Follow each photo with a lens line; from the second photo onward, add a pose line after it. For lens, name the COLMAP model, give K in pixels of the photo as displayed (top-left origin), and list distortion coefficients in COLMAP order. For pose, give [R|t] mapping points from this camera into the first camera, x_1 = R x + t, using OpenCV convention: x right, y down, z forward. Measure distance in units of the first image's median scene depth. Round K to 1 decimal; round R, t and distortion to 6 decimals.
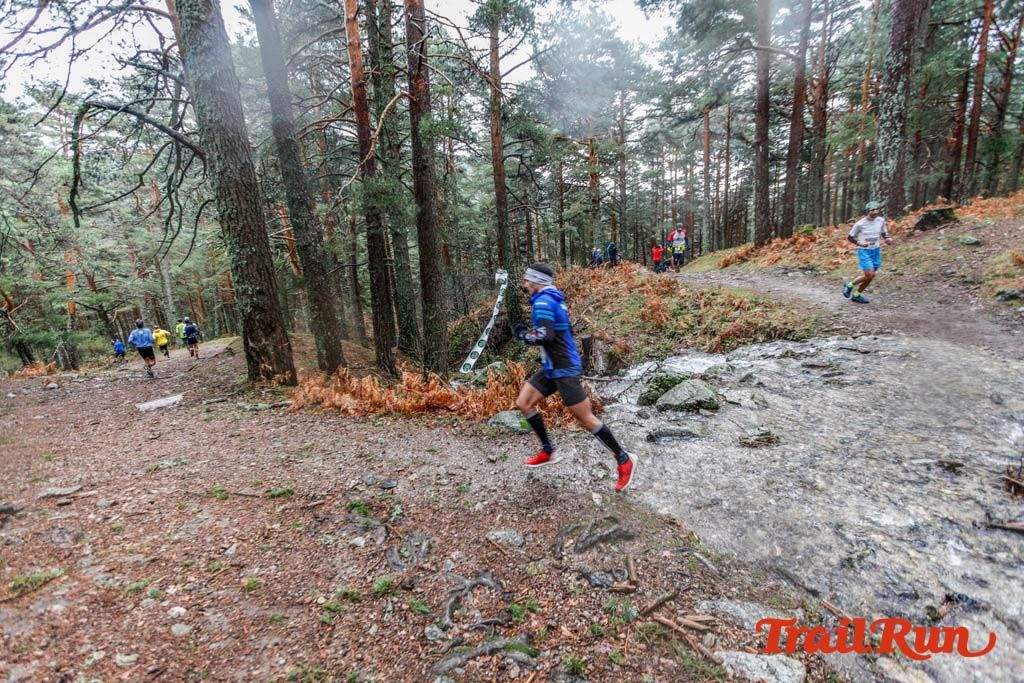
lens RADIAL K [[497.5, 0, 494.6], [0, 497.5, 342.6], [0, 0, 1]] dist [-0.048834, 0.033966]
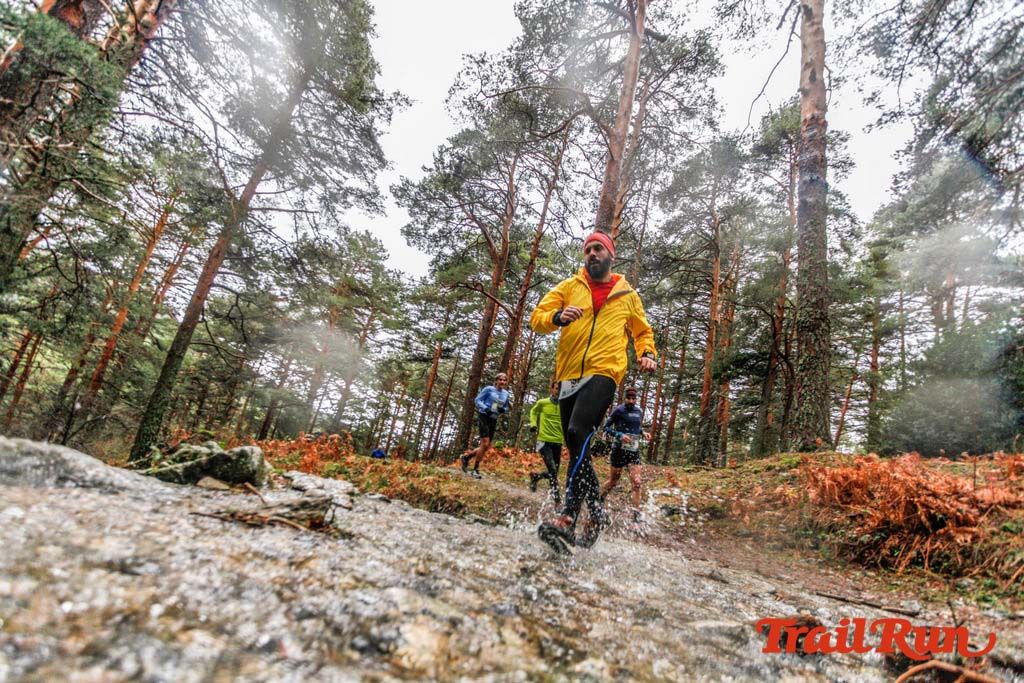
lens RADIAL K [[490.7, 0, 499.2], [0, 490.7, 342.9], [0, 0, 1]] dist [-0.046839, 0.029171]
pose [[0.810482, 0.396427, 0.431236, 0.187079], [-0.153301, 0.854087, -0.497025, 0.091683], [-0.565347, 0.336721, 0.752995, 0.266654]]
